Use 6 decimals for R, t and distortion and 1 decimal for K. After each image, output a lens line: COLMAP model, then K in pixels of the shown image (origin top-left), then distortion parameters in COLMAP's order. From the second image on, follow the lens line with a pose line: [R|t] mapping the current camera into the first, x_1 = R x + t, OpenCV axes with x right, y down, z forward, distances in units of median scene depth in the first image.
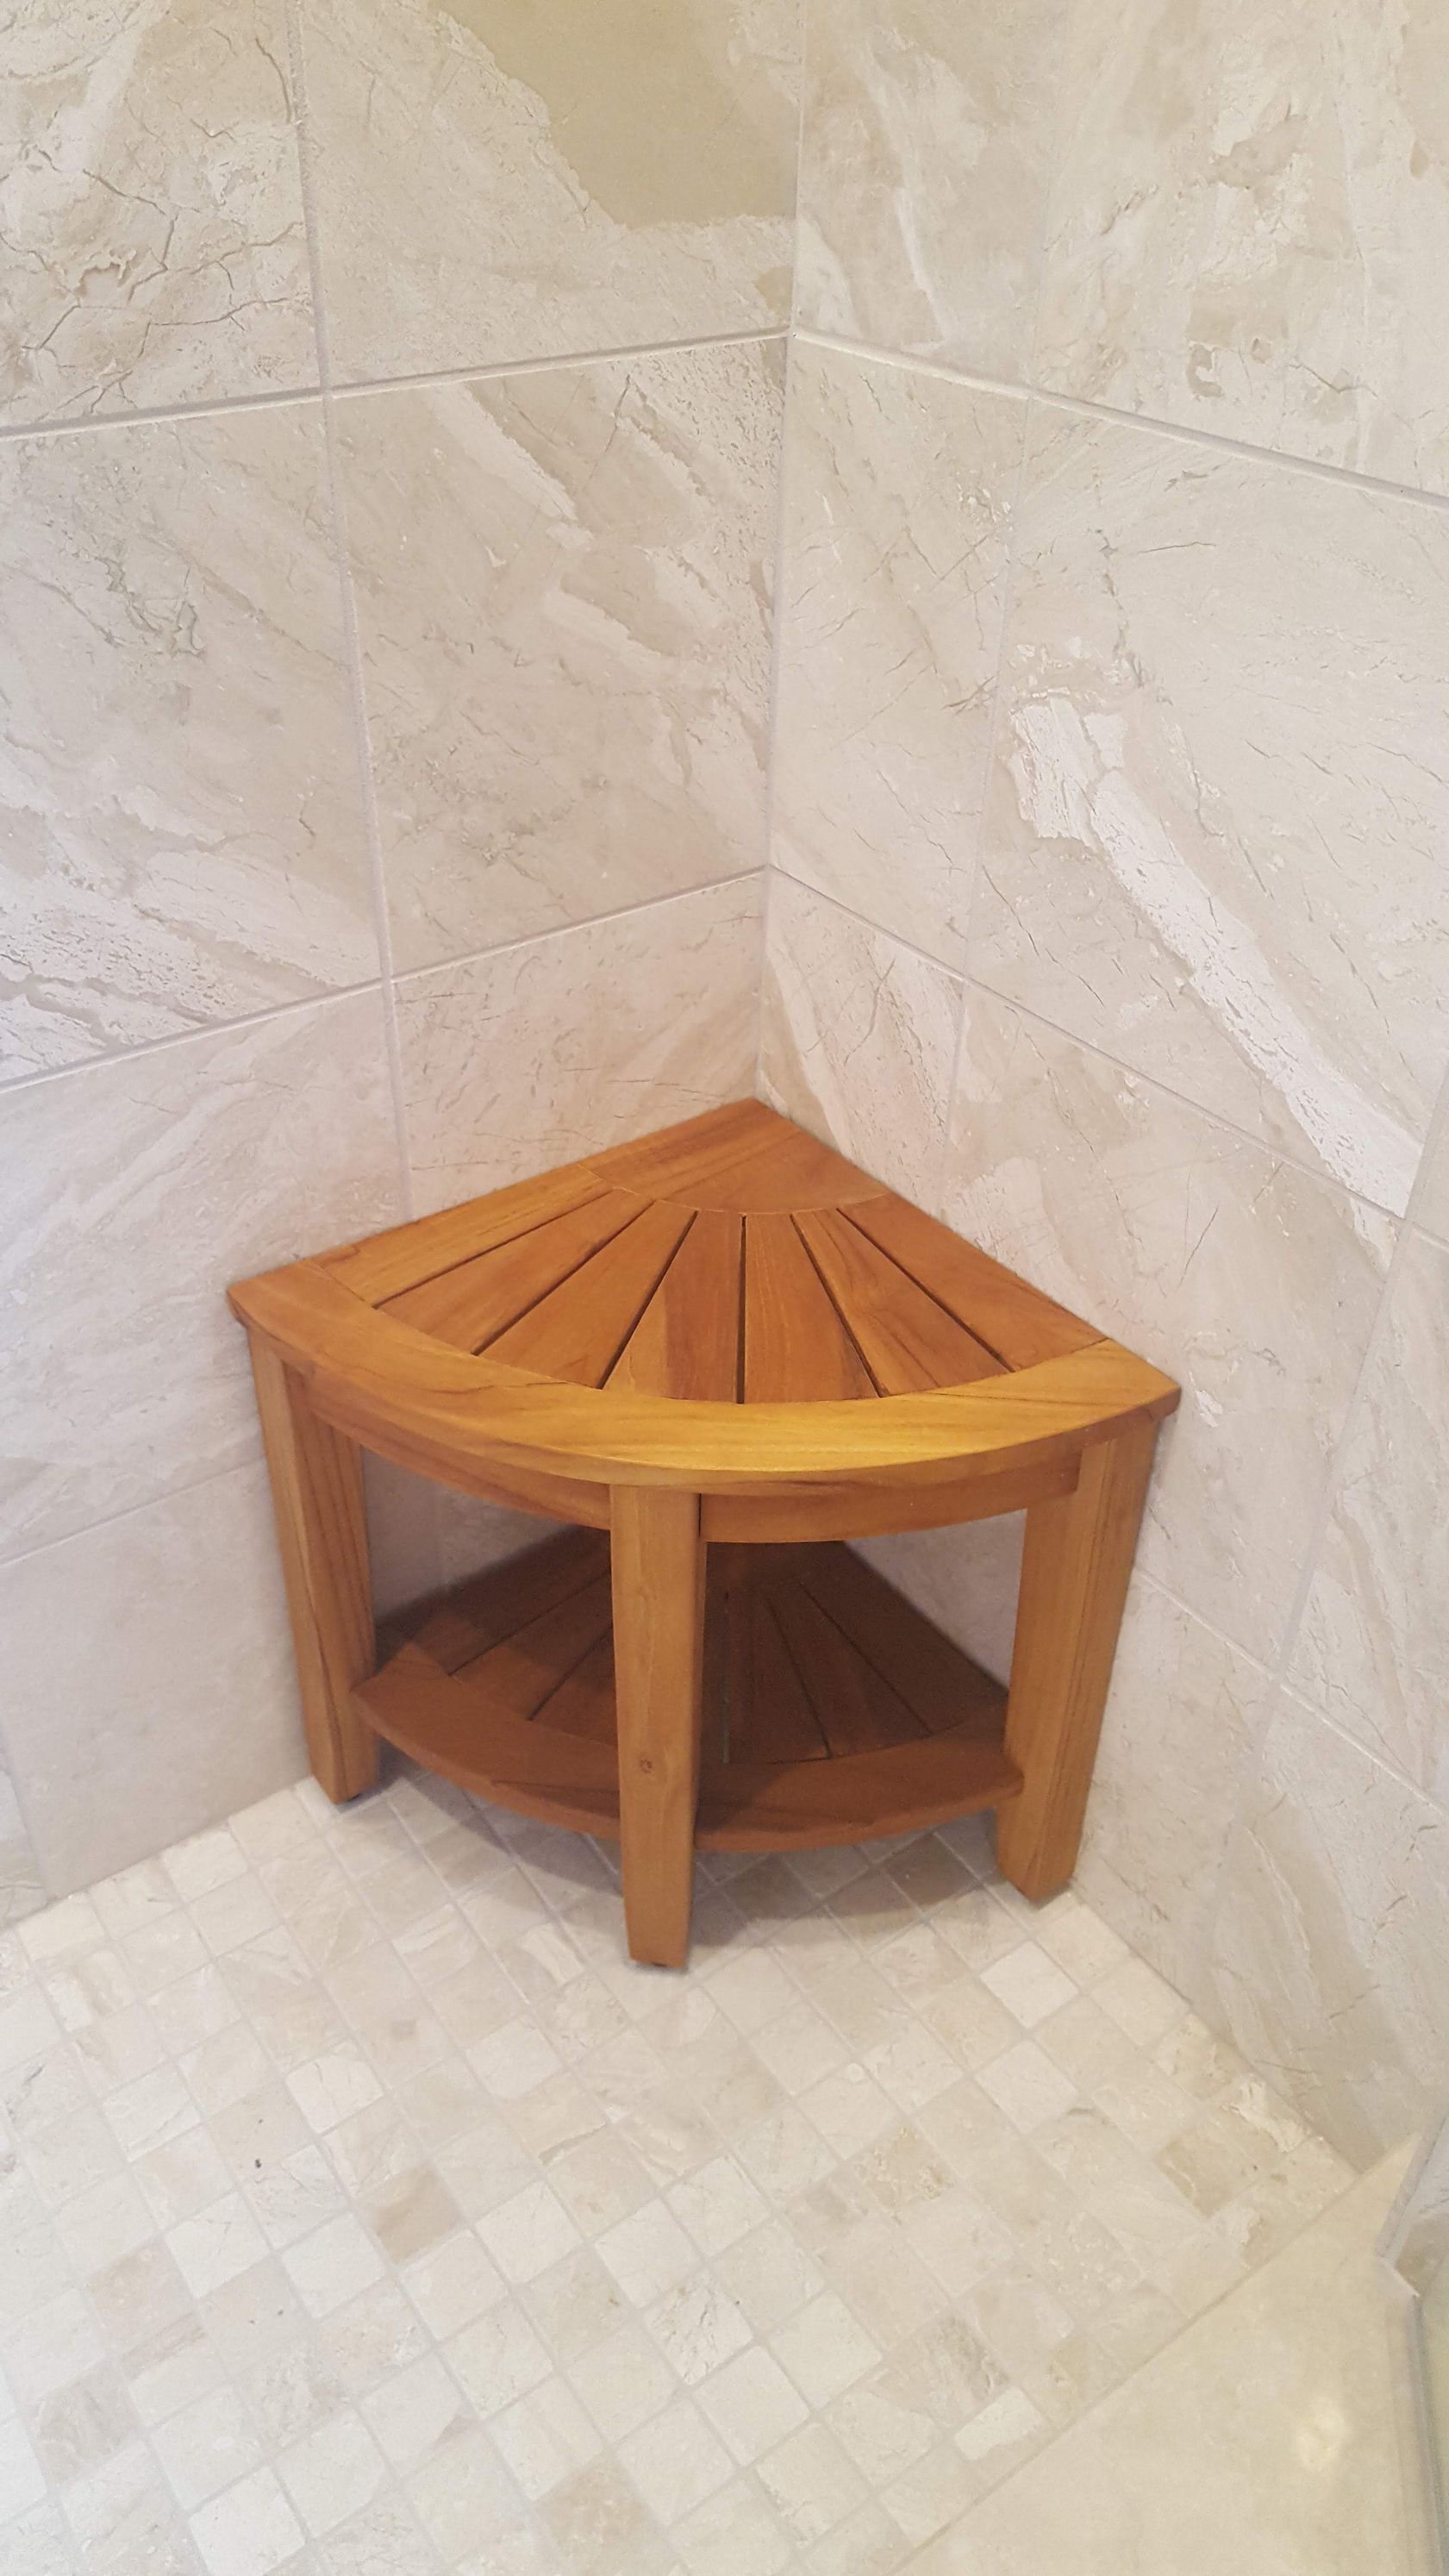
lens RADIAL K [[1893.1, 0, 687.0], [0, 1893.1, 1281.8], [0, 0, 1]] dist [0.127260, -0.179920]
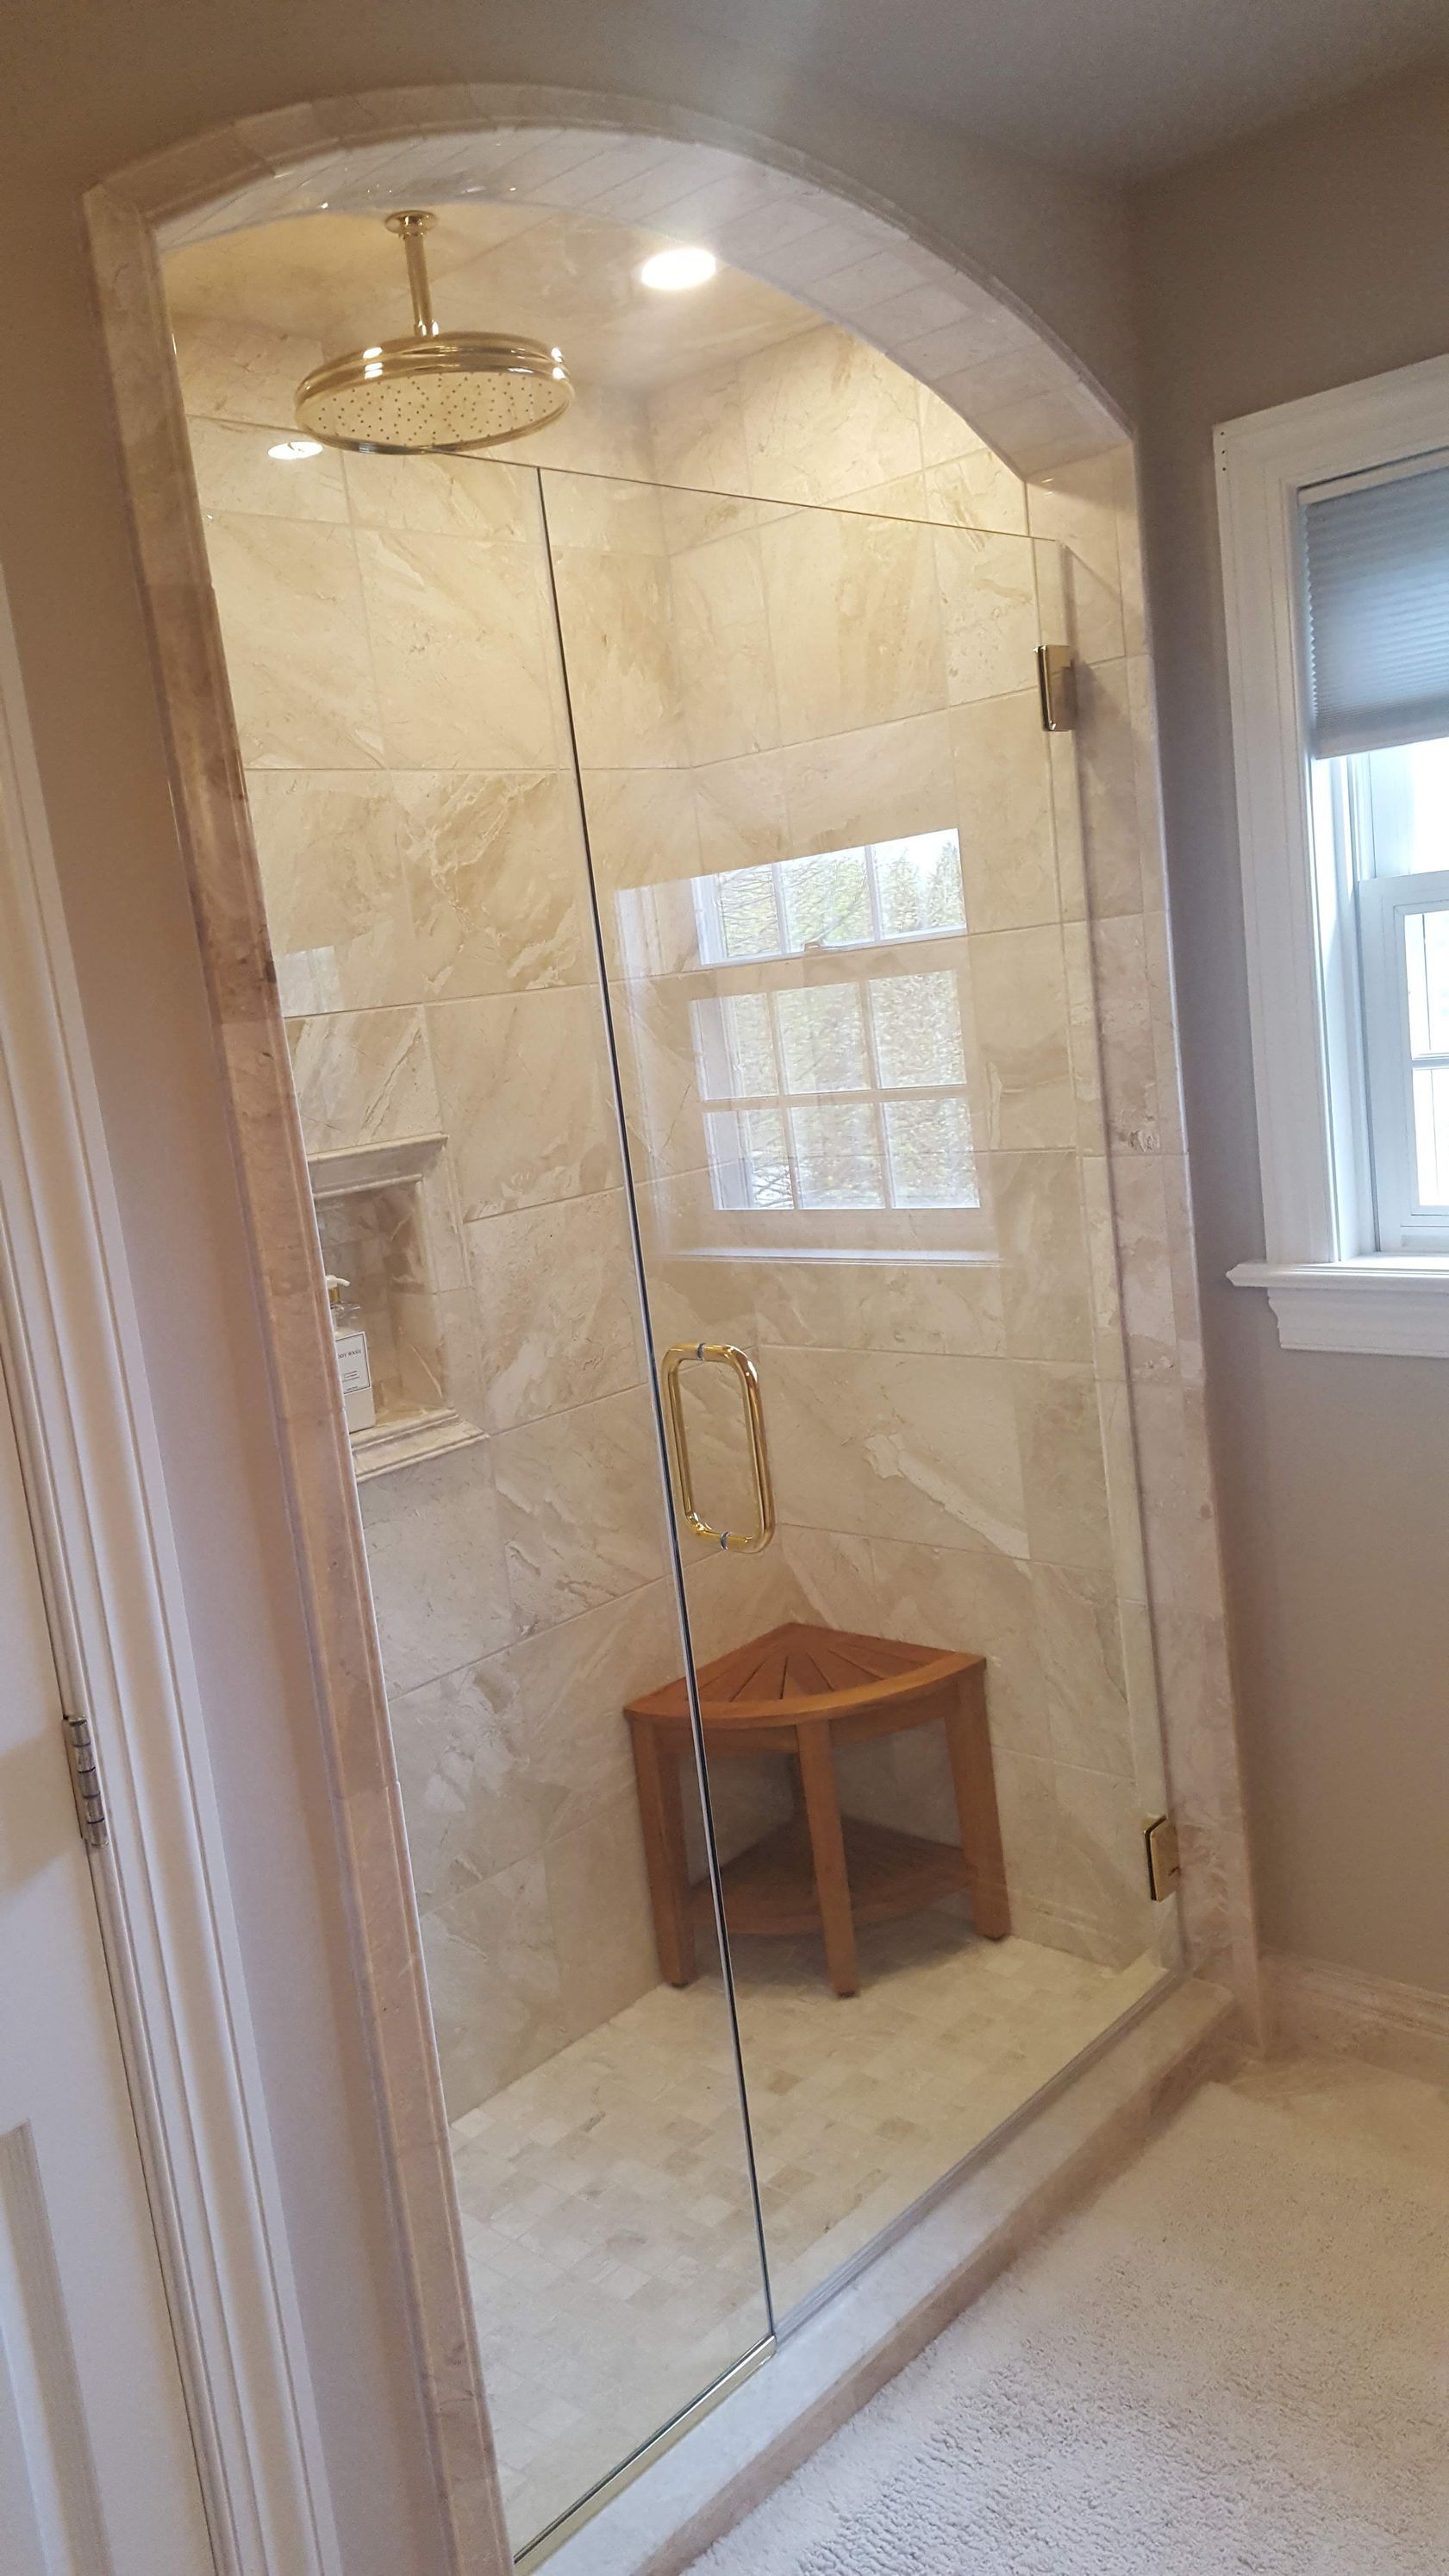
lens RADIAL K [[1893.1, 0, 731.8], [0, 1893.1, 1274.6], [0, 0, 1]] dist [0.127260, -0.179920]
pose [[0.967333, -0.158728, 0.197666, -0.561618], [0.232623, 0.865687, -0.443252, 0.726750], [-0.100760, 0.474754, 0.874332, -1.661787]]
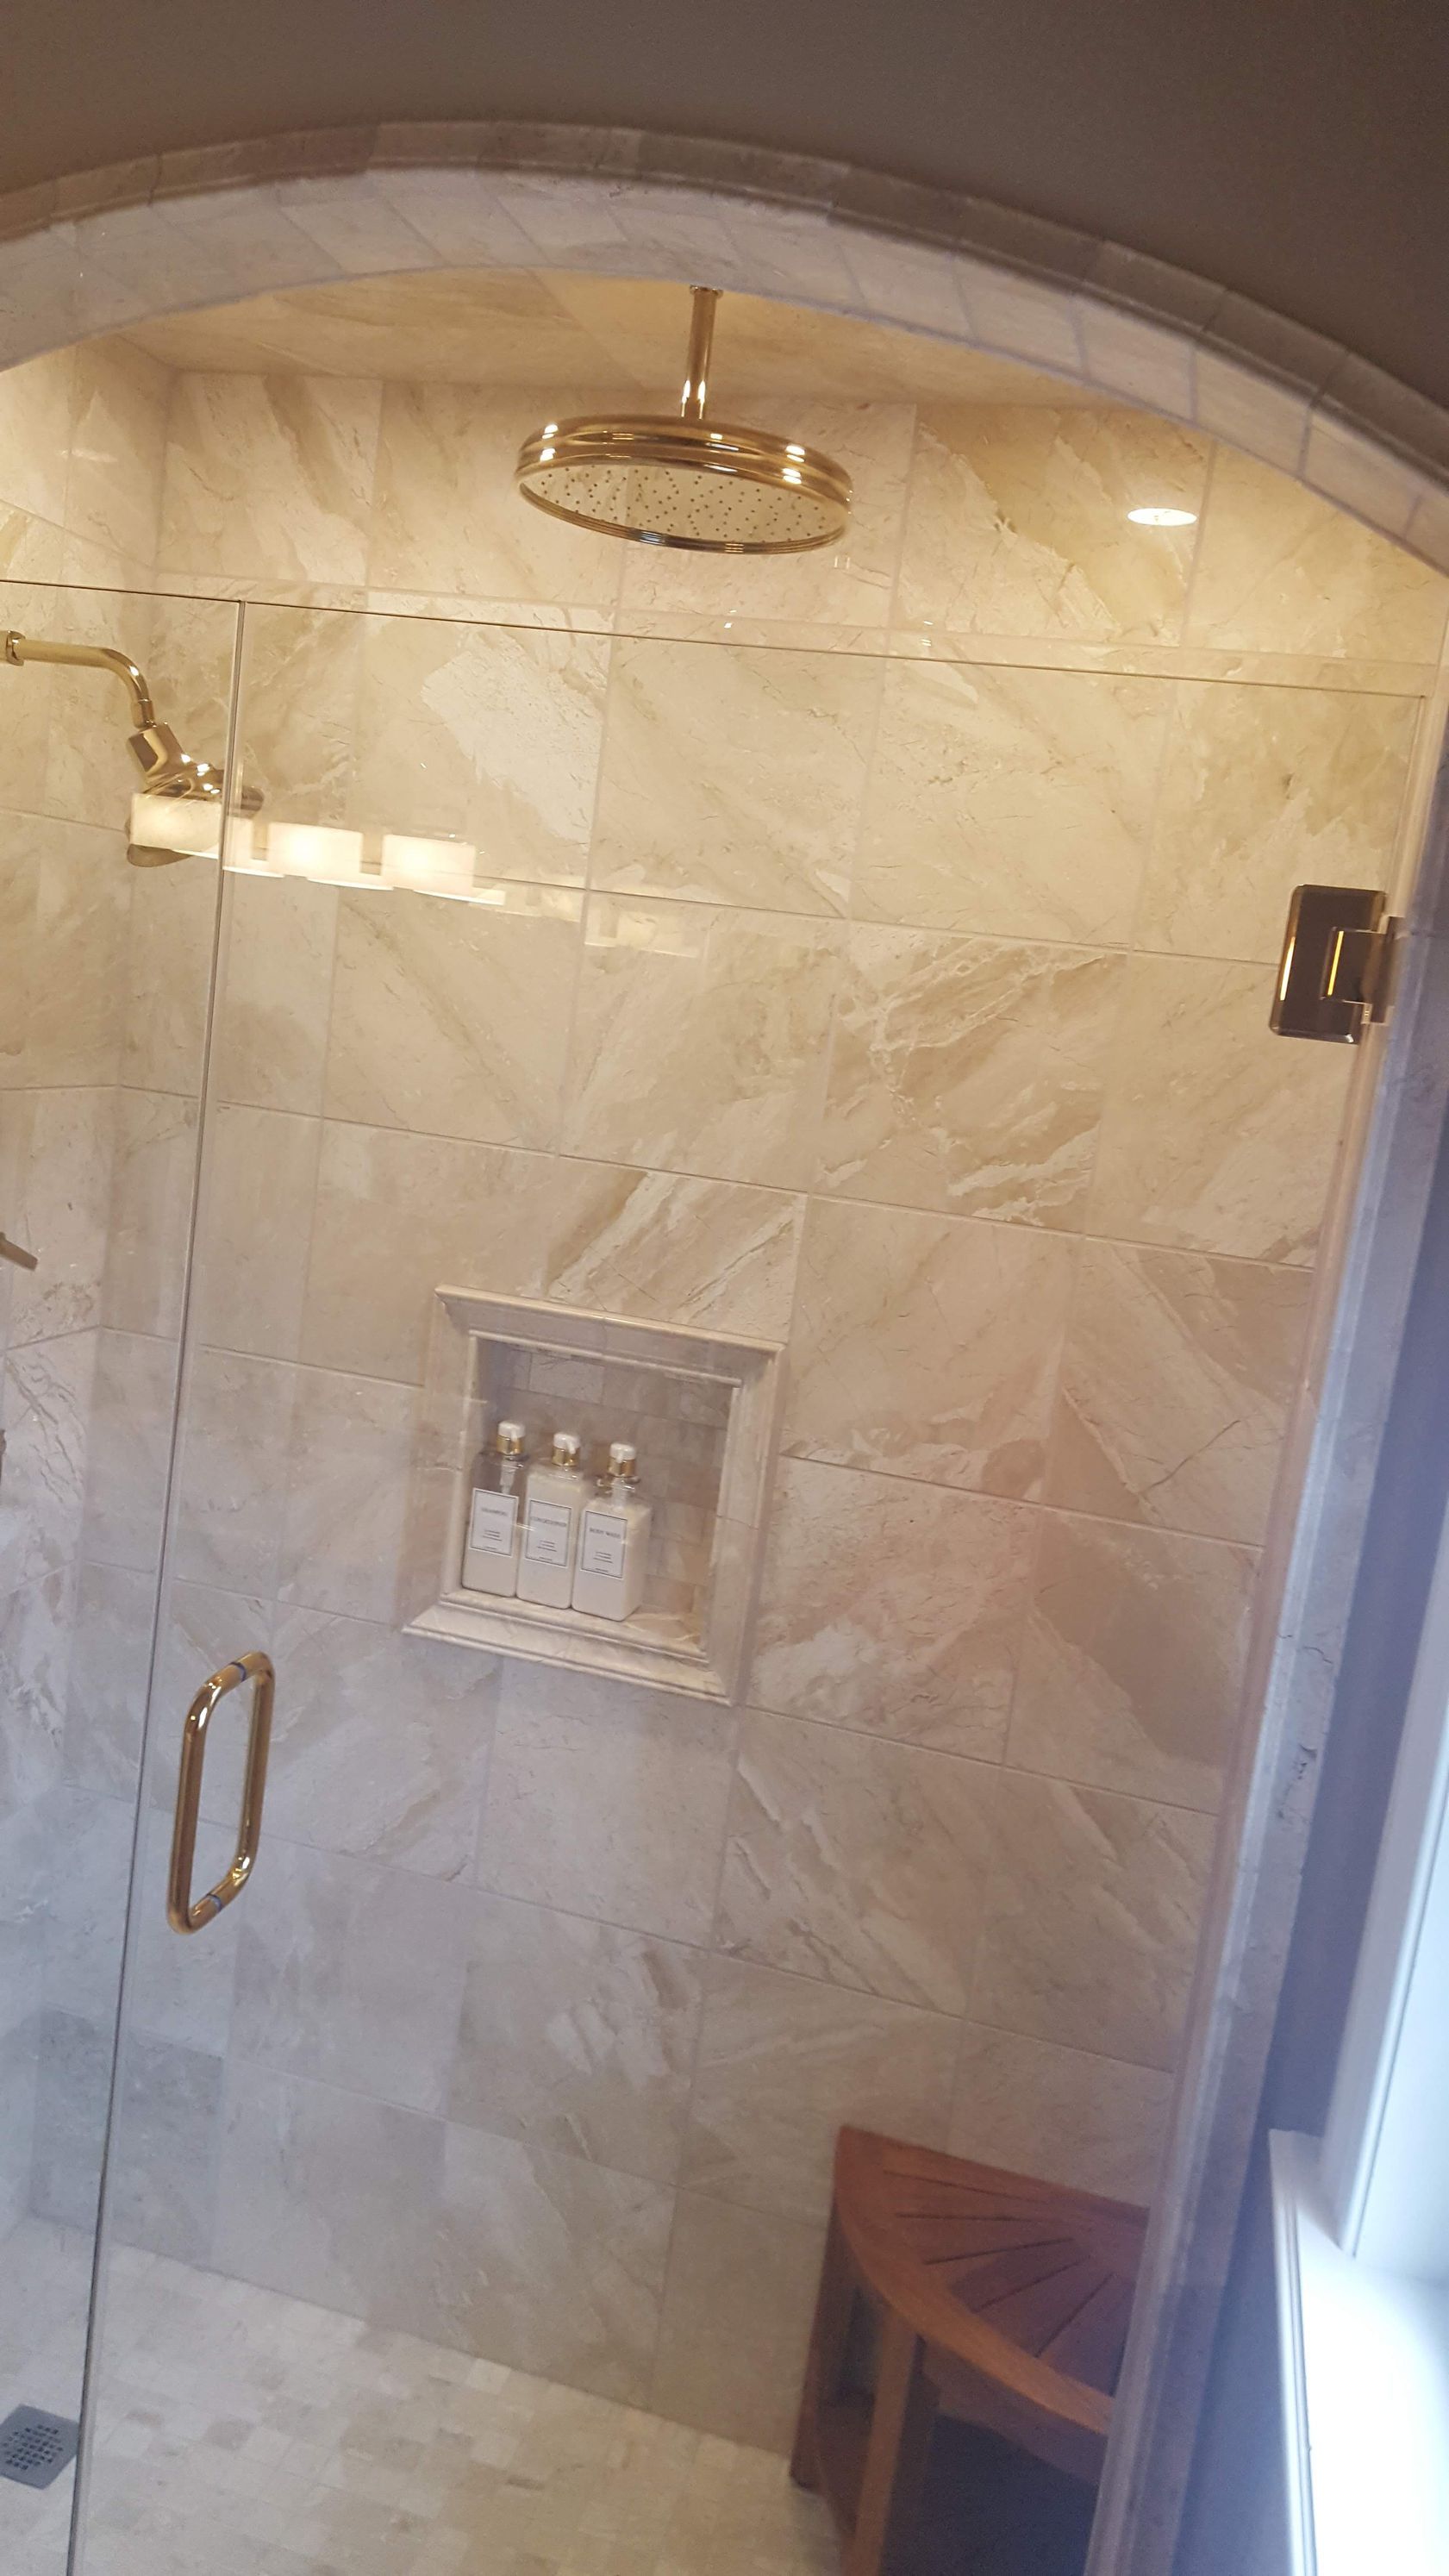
lens RADIAL K [[1893.1, 0, 678.3], [0, 1893.1, 1280.9], [0, 0, 1]] dist [0.127260, -0.179920]
pose [[0.624457, 0.186547, -0.758455, 1.099419], [-0.551043, 0.793415, -0.258543, -0.089989], [0.553539, 0.579390, 0.598249, -0.873839]]
